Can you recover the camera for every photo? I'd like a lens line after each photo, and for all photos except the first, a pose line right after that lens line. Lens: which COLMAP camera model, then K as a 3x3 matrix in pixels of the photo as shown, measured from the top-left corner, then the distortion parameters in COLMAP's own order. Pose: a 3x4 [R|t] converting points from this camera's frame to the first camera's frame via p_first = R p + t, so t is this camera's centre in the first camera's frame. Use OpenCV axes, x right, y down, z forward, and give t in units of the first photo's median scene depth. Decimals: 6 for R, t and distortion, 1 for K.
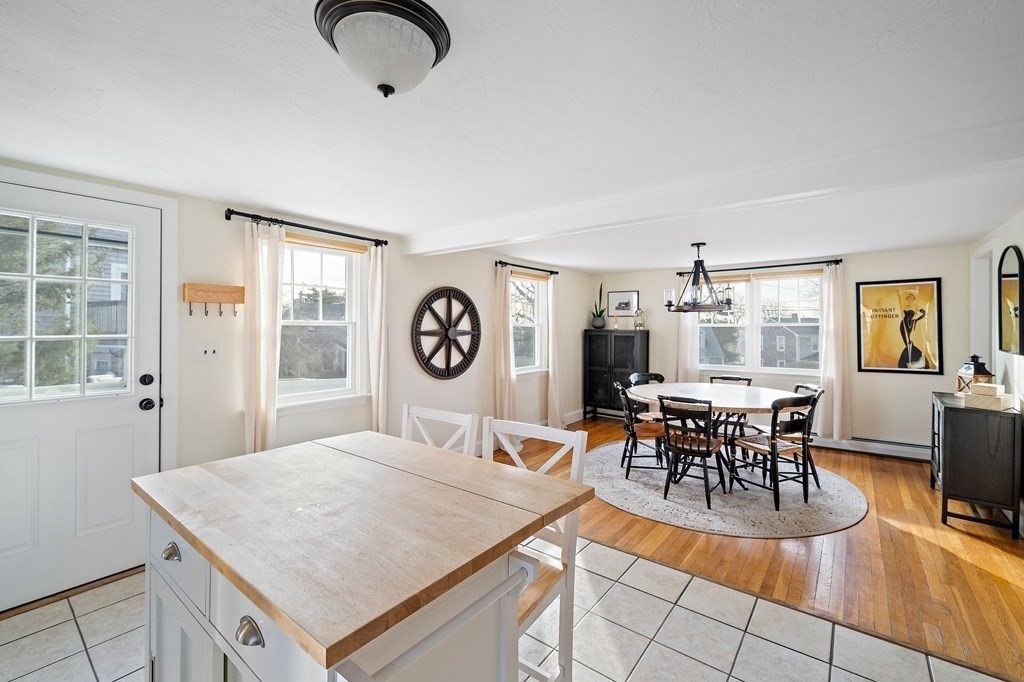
lens RADIAL K [[432.3, 0, 519.9], [0, 432.3, 326.5], [0, 0, 1]] dist [0.001846, 0.000165]
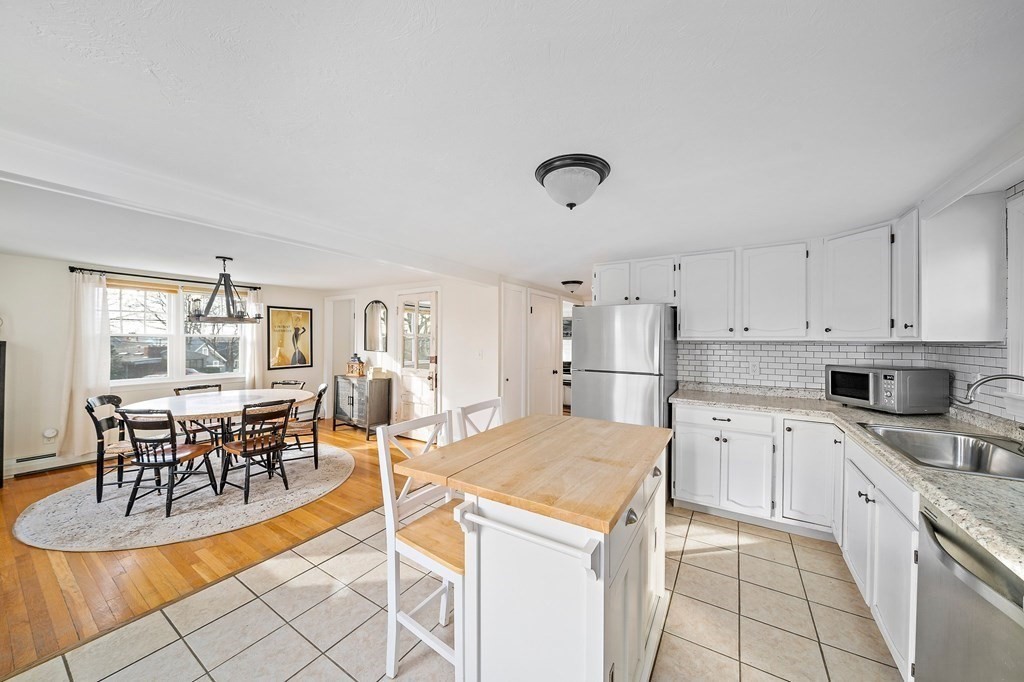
lens RADIAL K [[354.1, 0, 510.6], [0, 354.1, 342.0], [0, 0, 1]] dist [-0.000843, -0.000020]
pose [[-0.090795, -0.007000, 0.995845, -0.528855], [-0.009233, 0.999938, 0.006187, -0.000716], [-0.995827, -0.008633, -0.090854, 0.420841]]
